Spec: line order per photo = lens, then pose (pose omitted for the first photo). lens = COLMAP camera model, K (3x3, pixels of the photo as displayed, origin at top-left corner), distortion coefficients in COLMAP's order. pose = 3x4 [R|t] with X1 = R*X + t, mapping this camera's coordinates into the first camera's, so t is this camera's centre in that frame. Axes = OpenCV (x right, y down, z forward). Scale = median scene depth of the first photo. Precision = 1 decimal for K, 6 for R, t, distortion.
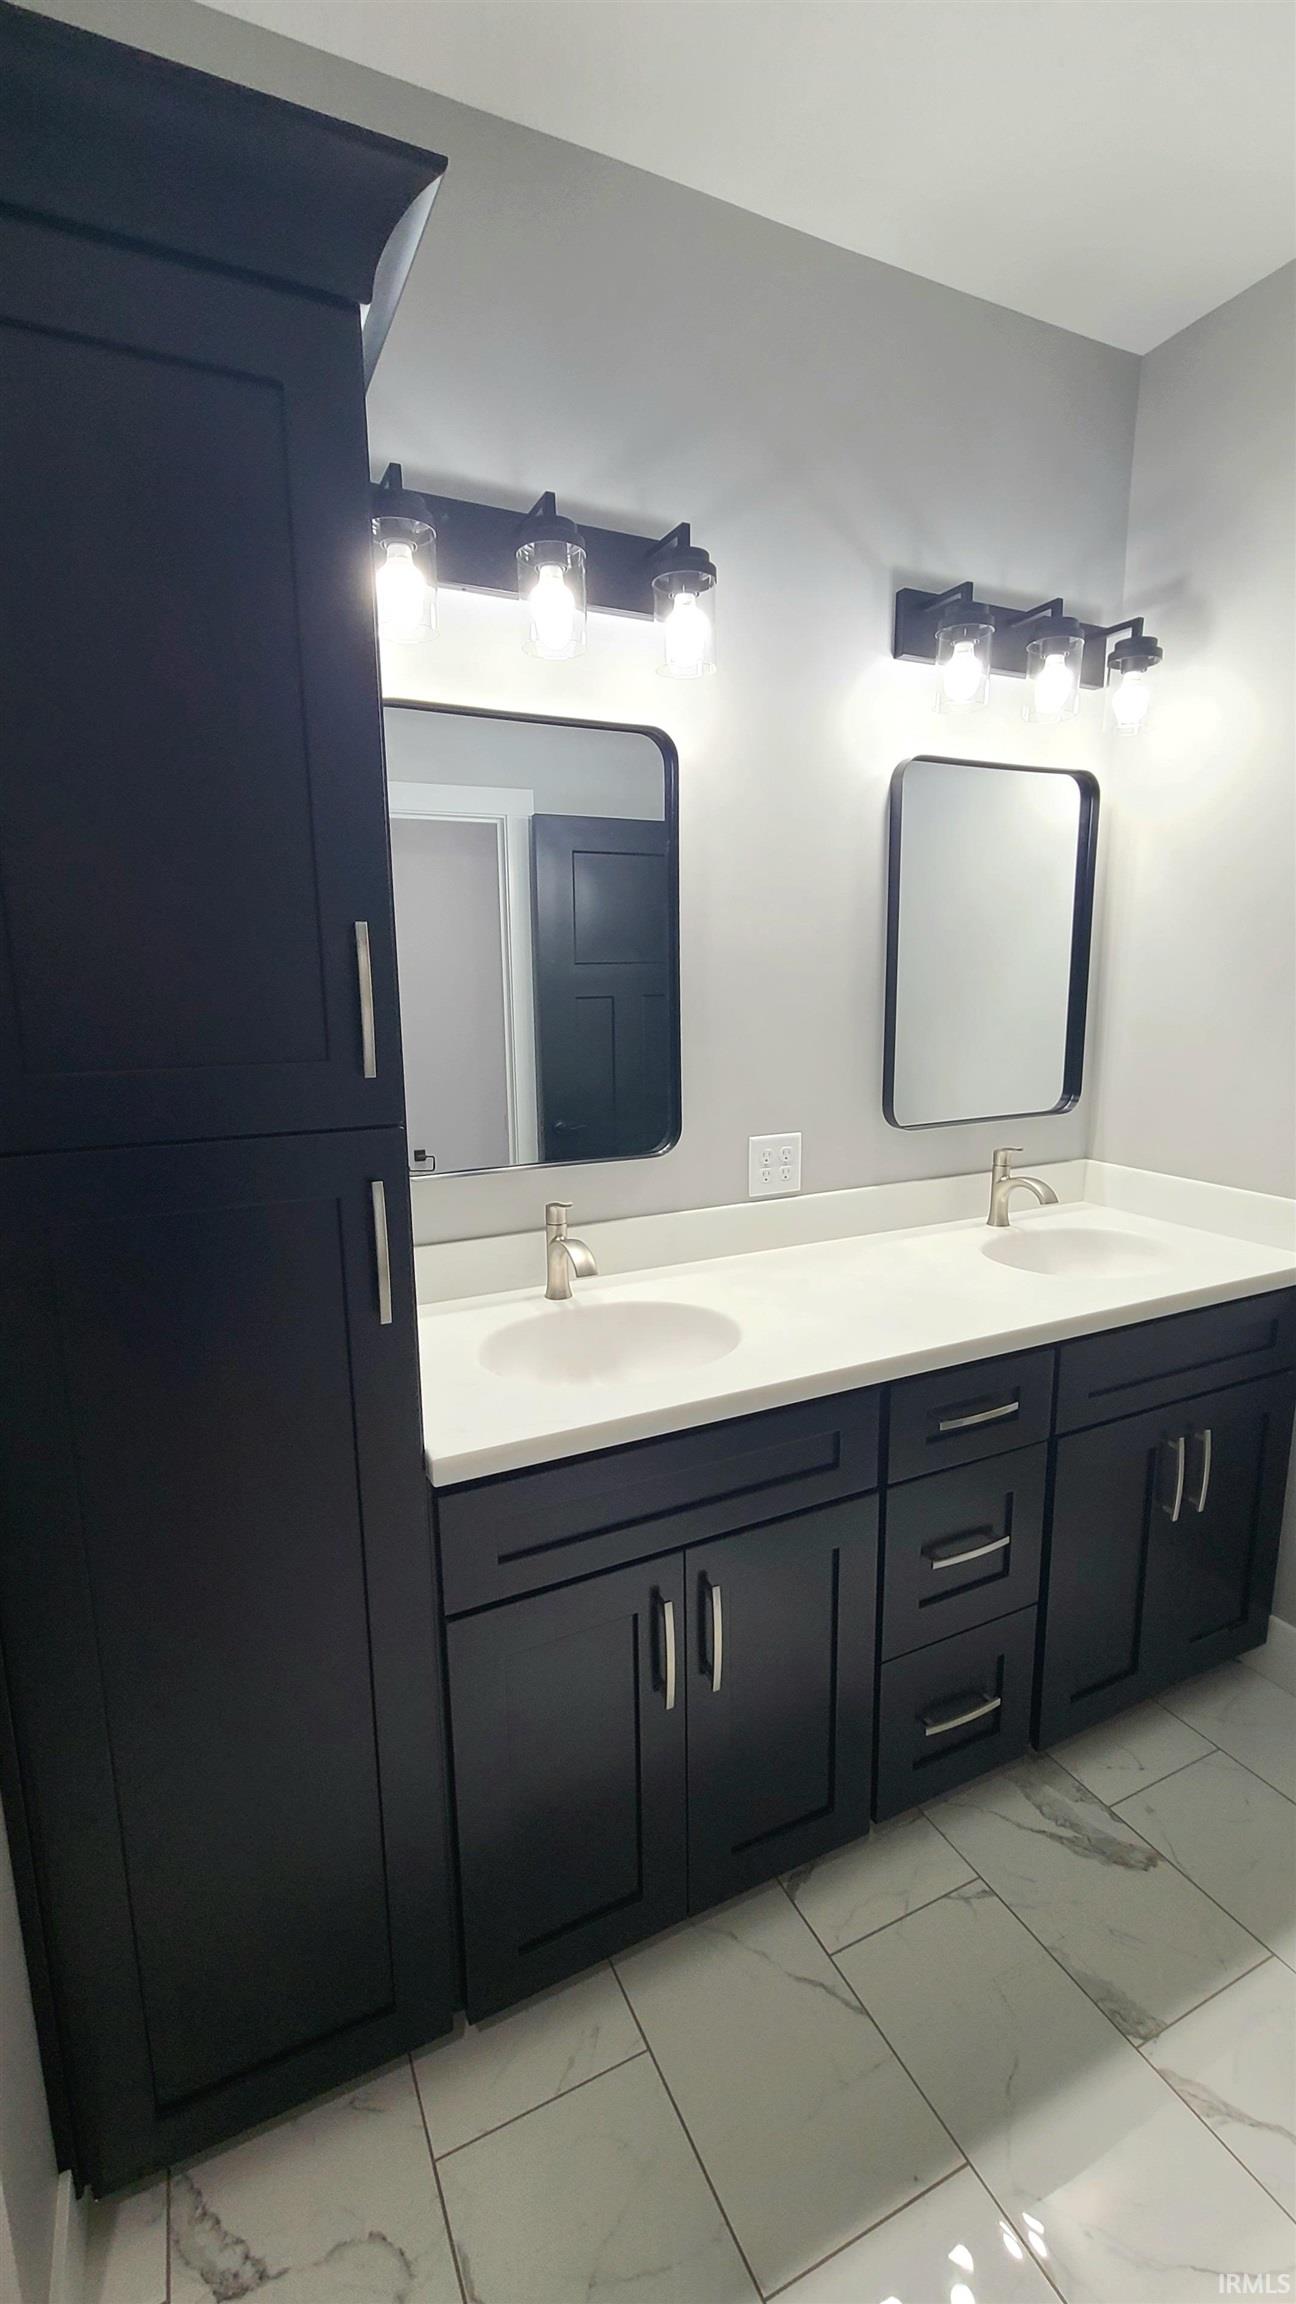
lens RADIAL K [[981.3, 0, 648.0], [0, 981.3, 1152.0], [0, 0, 1]] dist [-0.002586, -0.000361]
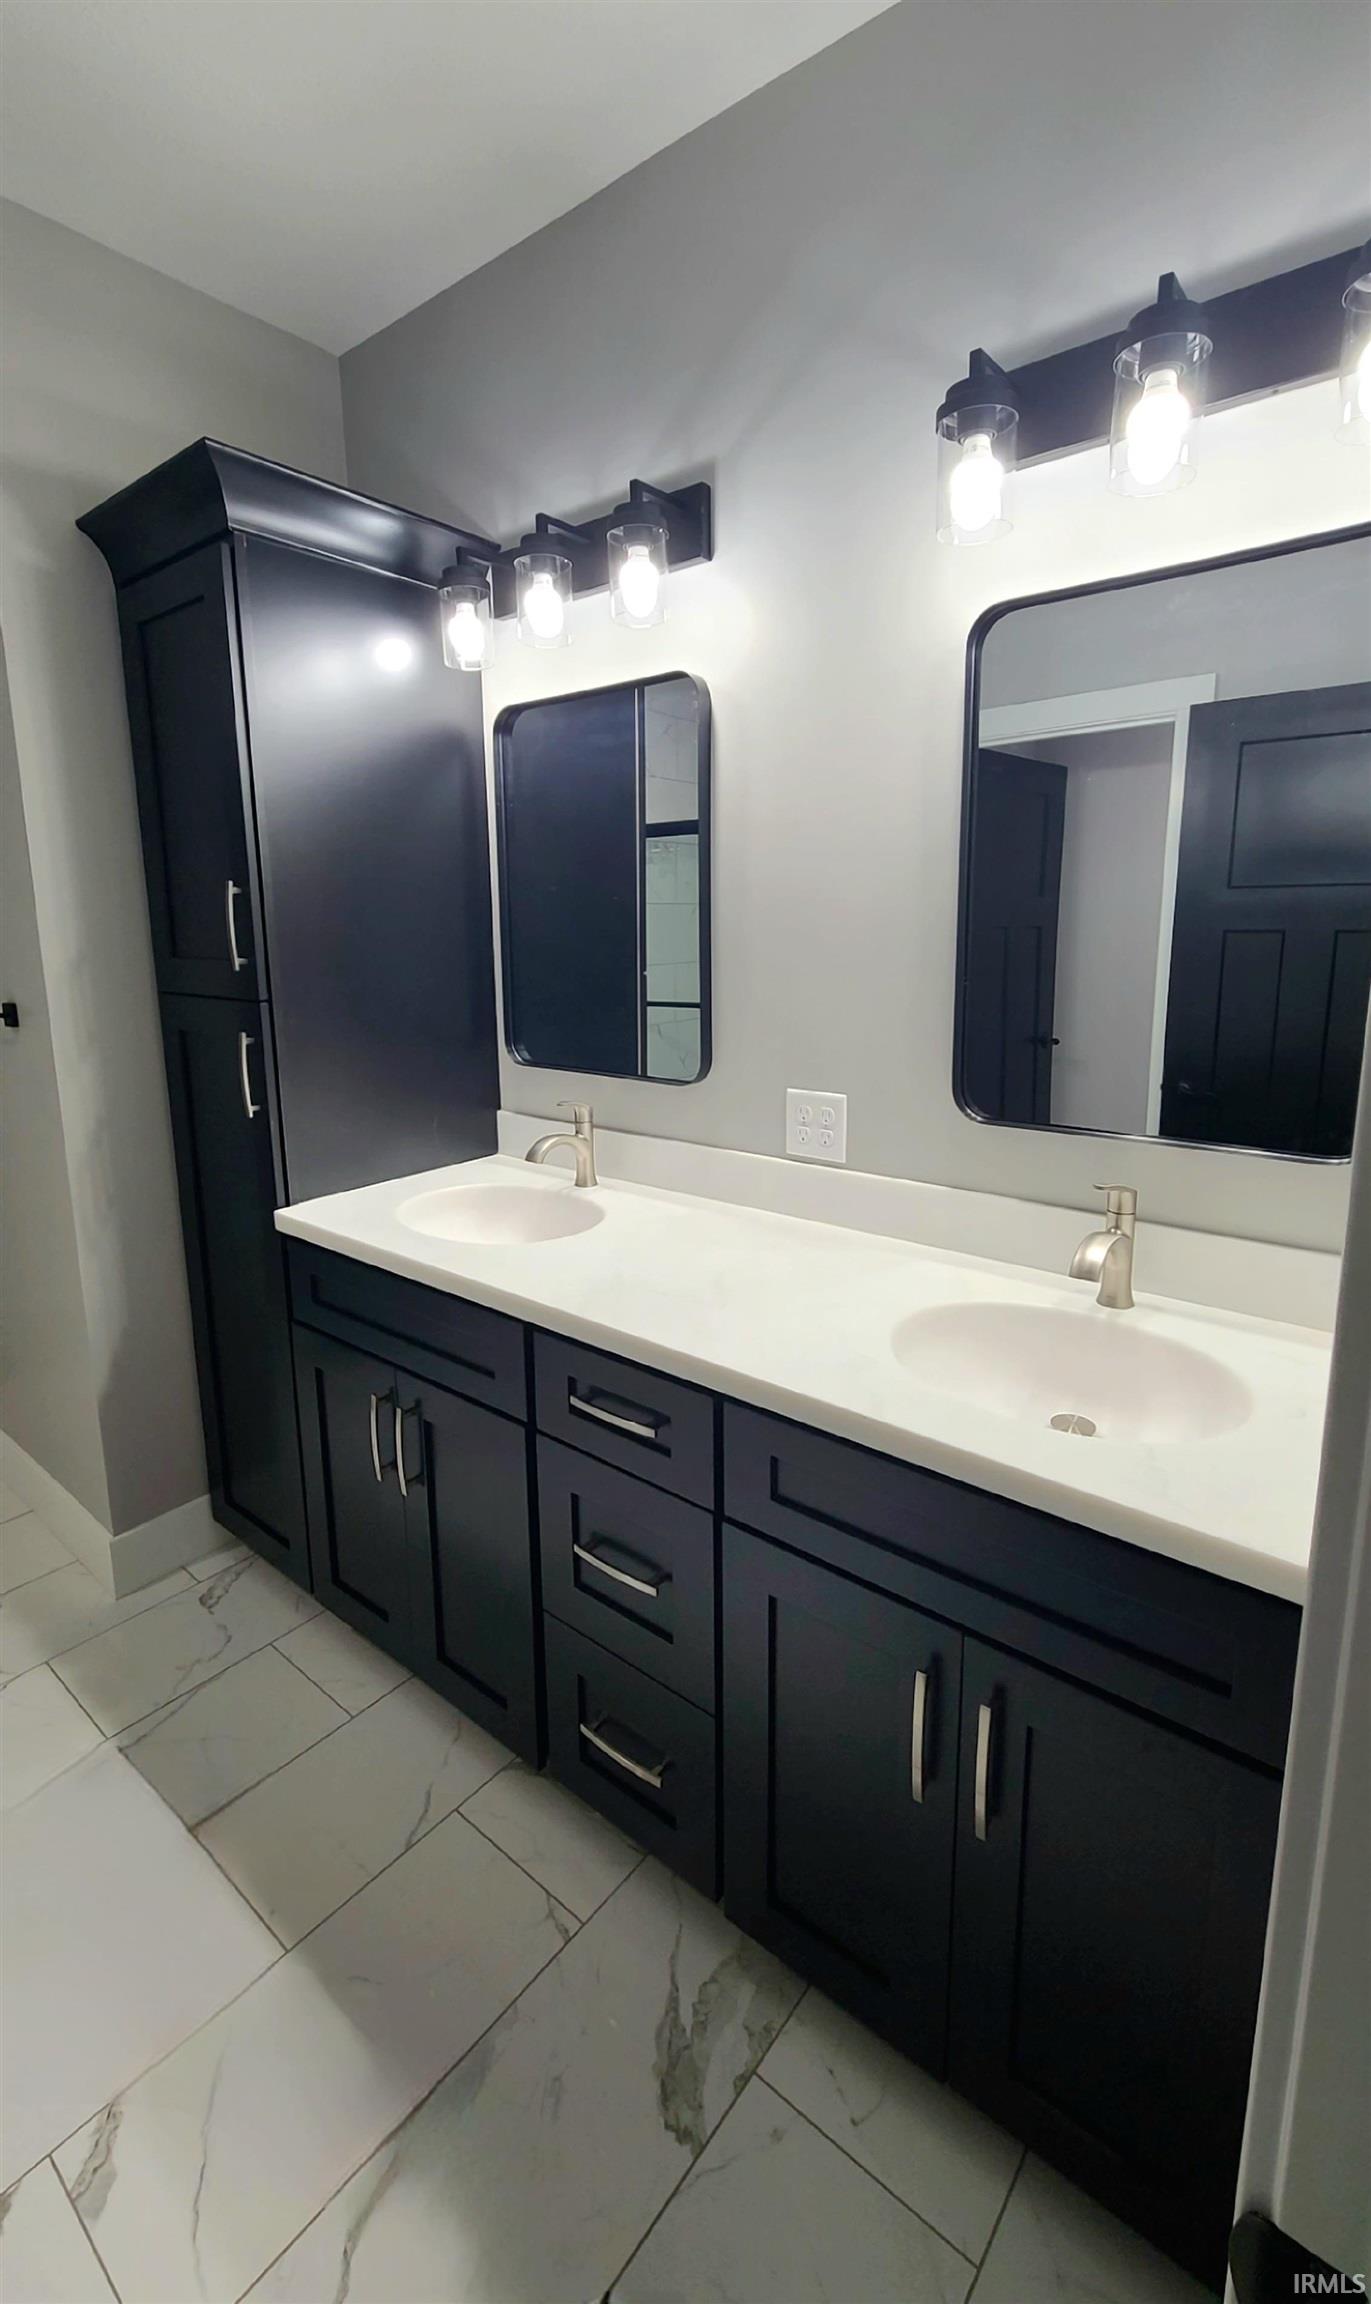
lens RADIAL K [[1000.3, 0, 687.4], [0, 1000.3, 1092.2], [0, 0, 1]] dist [0.002165, 0.000322]
pose [[0.423528, 0.171374, -0.889525, 0.990926], [-0.159035, 0.980758, 0.113230, -0.112745], [0.891814, 0.093510, 0.442633, 0.569704]]
